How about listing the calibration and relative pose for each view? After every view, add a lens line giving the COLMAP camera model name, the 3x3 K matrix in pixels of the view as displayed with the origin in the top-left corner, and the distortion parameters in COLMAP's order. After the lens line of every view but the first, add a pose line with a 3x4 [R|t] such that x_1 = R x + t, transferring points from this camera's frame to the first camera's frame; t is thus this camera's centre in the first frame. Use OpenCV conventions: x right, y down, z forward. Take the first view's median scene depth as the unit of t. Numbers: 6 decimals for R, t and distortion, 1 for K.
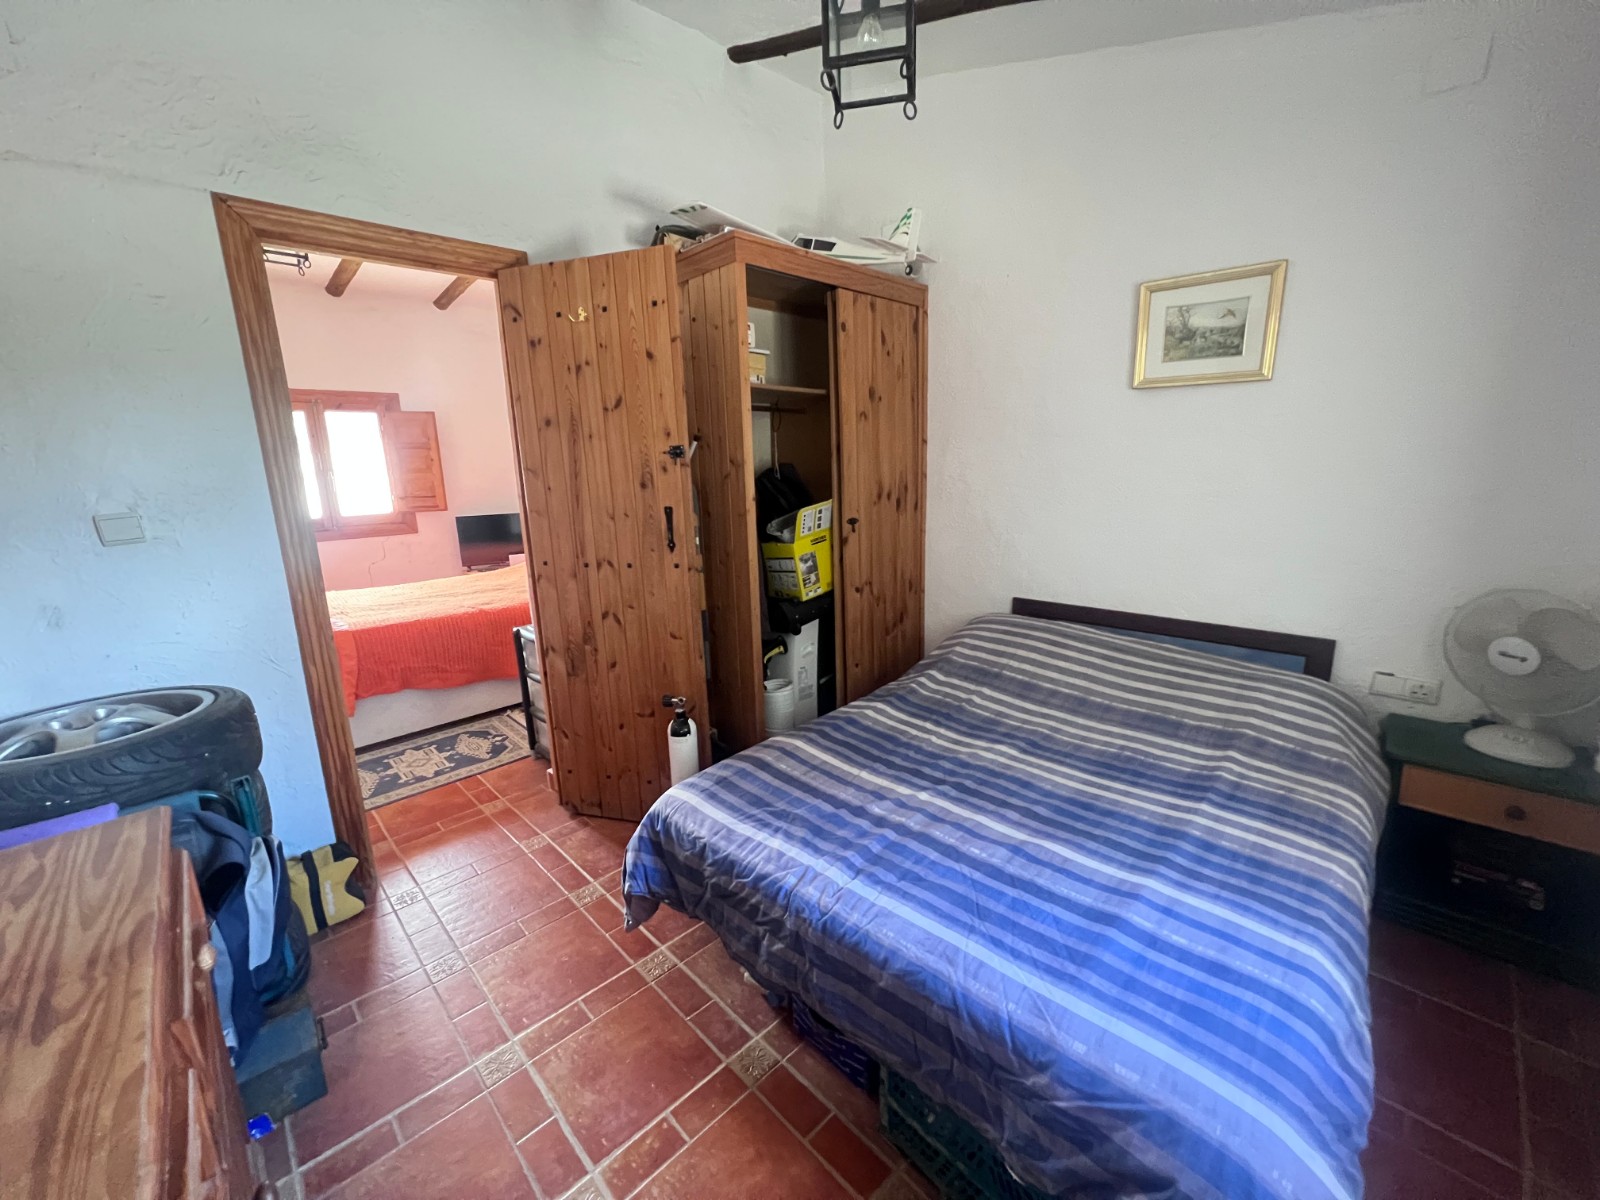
lens RADIAL K [[641.2, 0, 805.1], [0, 641.2, 602.2], [0, 0, 1]] dist [0.002569, 0.001000]
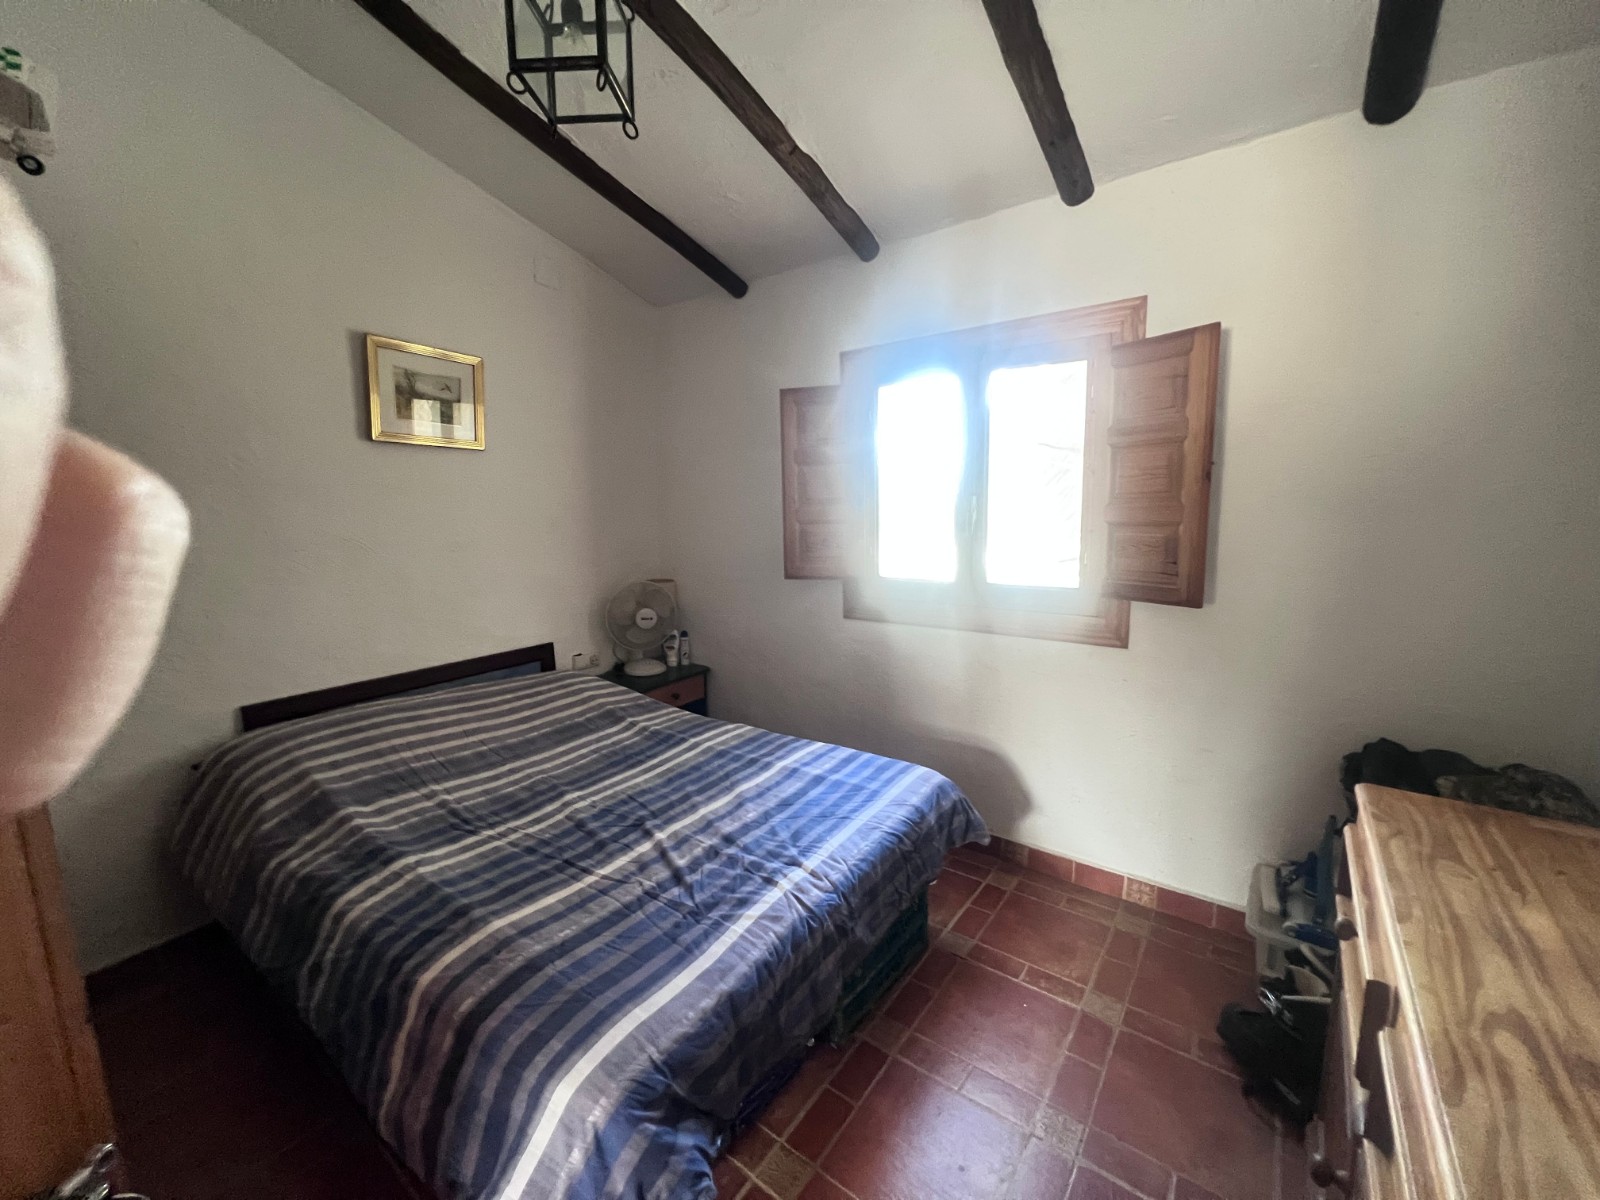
lens RADIAL K [[641.2, 0, 807.7], [0, 641.2, 585.2], [0, 0, 1]] dist [0.002569, 0.001000]
pose [[-0.160925, -0.101439, 0.981740, -0.710536], [0.227027, 0.964227, 0.136843, -0.142796], [-0.960501, 0.244903, -0.132138, 0.728234]]
